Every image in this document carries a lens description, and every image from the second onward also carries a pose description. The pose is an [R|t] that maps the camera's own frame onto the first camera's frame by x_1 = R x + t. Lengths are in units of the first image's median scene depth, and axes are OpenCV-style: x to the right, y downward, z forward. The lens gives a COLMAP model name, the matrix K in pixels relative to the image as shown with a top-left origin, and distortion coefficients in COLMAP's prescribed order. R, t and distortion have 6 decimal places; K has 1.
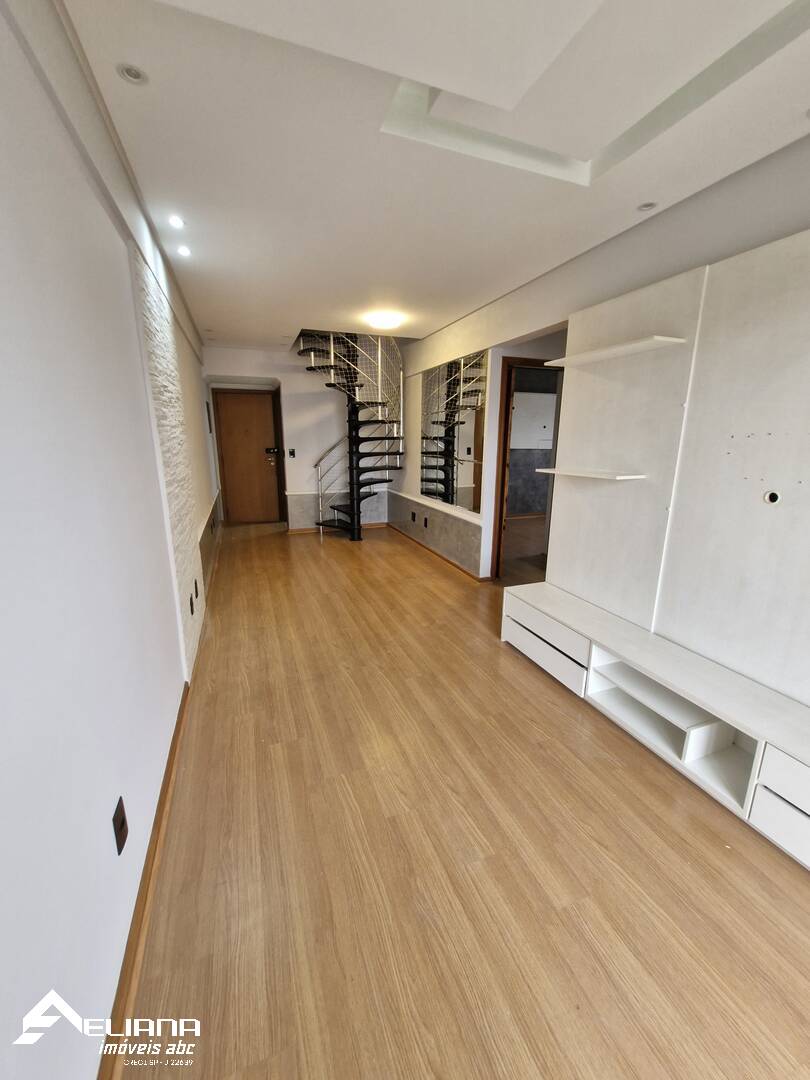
lens RADIAL K [[422.0, 0, 407.2], [0, 422.0, 537.3], [0, 0, 1]] dist [0.001056, -0.000457]
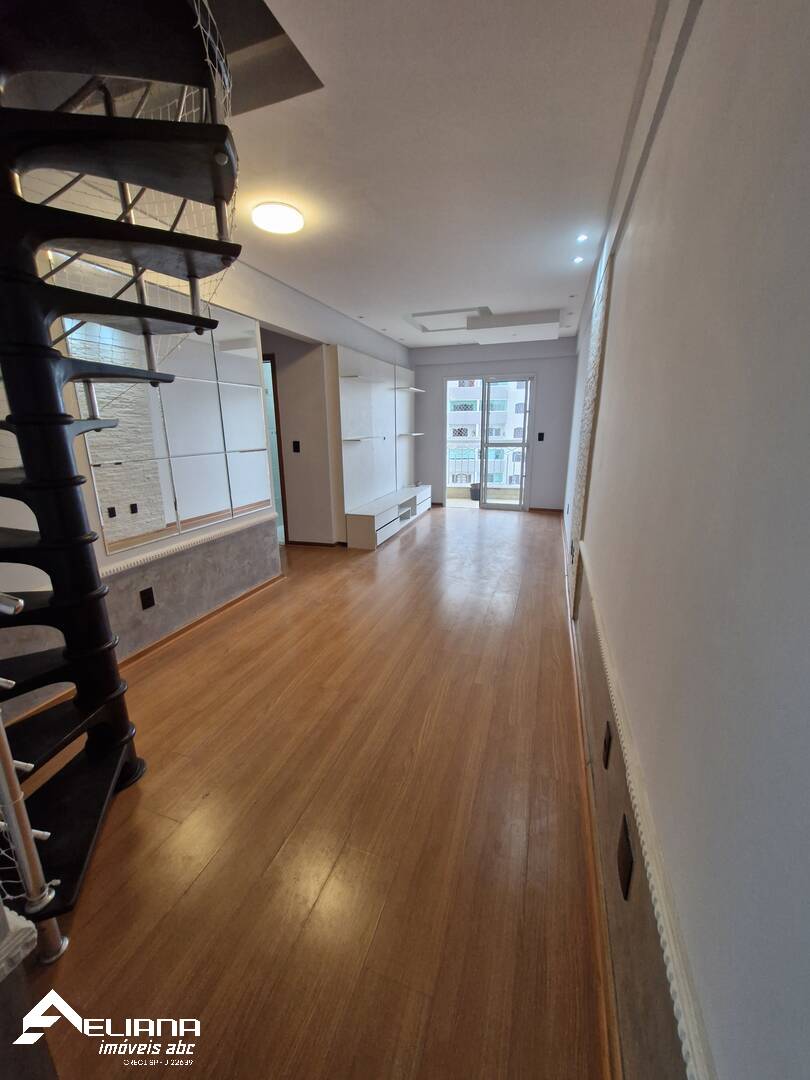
lens RADIAL K [[422.0, 0, 404.8], [0, 422.0, 535.6], [0, 0, 1]] dist [0.001056, -0.000457]
pose [[-0.771984, -0.162150, 0.614612, -0.609799], [0.147505, 0.894822, 0.421350, -0.336016], [-0.618290, 0.415933, -0.666870, 1.445545]]
